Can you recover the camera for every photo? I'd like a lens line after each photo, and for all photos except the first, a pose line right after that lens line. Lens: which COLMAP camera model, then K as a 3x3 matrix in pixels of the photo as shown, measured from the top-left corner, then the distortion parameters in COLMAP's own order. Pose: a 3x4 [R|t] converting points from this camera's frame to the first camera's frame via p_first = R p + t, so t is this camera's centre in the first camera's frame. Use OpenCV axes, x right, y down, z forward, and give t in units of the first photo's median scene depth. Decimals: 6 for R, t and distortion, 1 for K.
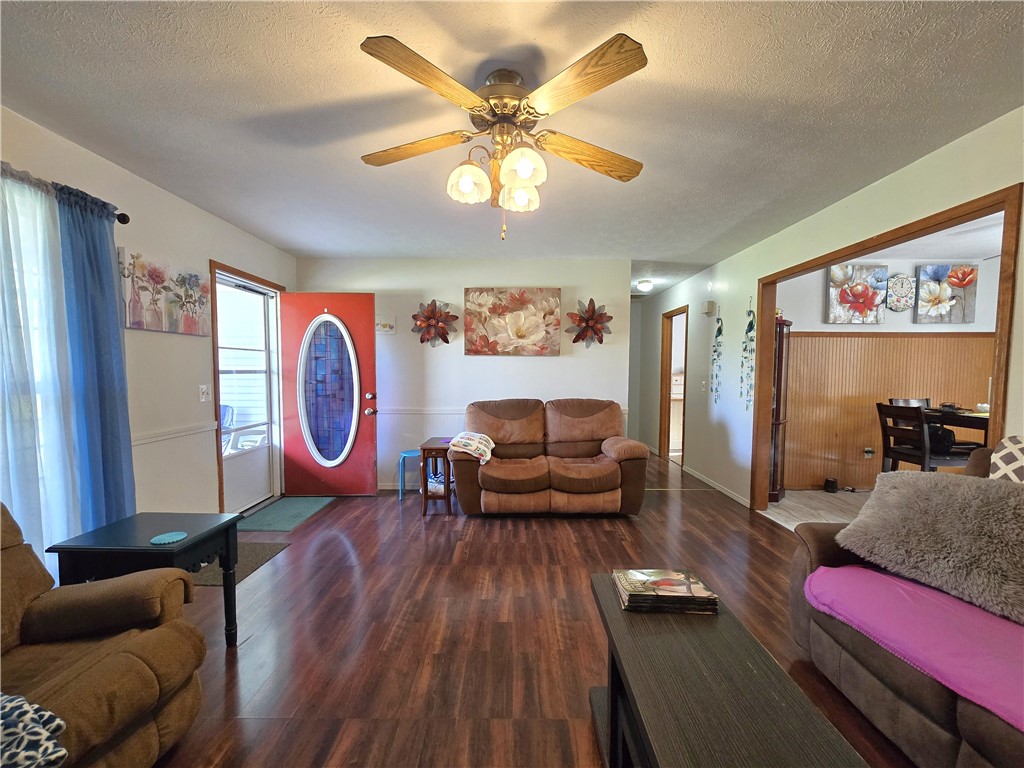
lens RADIAL K [[434.3, 0, 510.9], [0, 434.3, 389.8], [0, 0, 1]] dist [-0.004729, 0.001508]
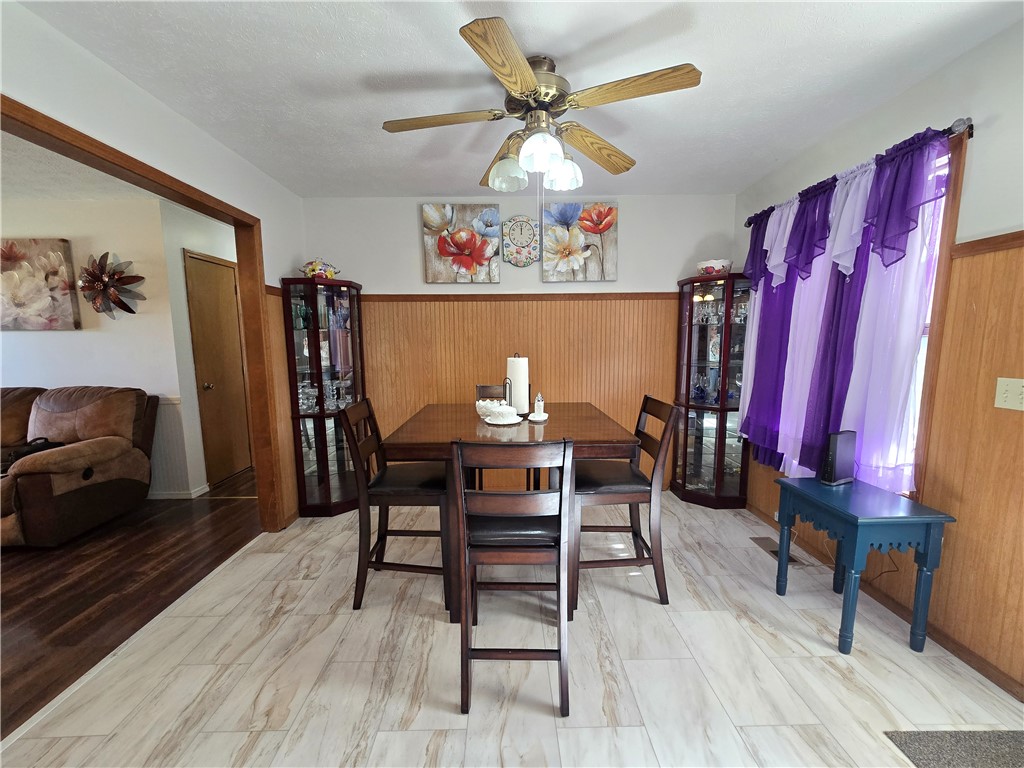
lens RADIAL K [[434.3, 0, 511.7], [0, 434.3, 390.1], [0, 0, 1]] dist [-0.004729, 0.001508]
pose [[0.999807, -0.012368, 0.015249, 0.873071], [0.011191, 0.997123, 0.074966, -0.021231], [-0.016132, -0.074781, 0.997070, 0.222467]]
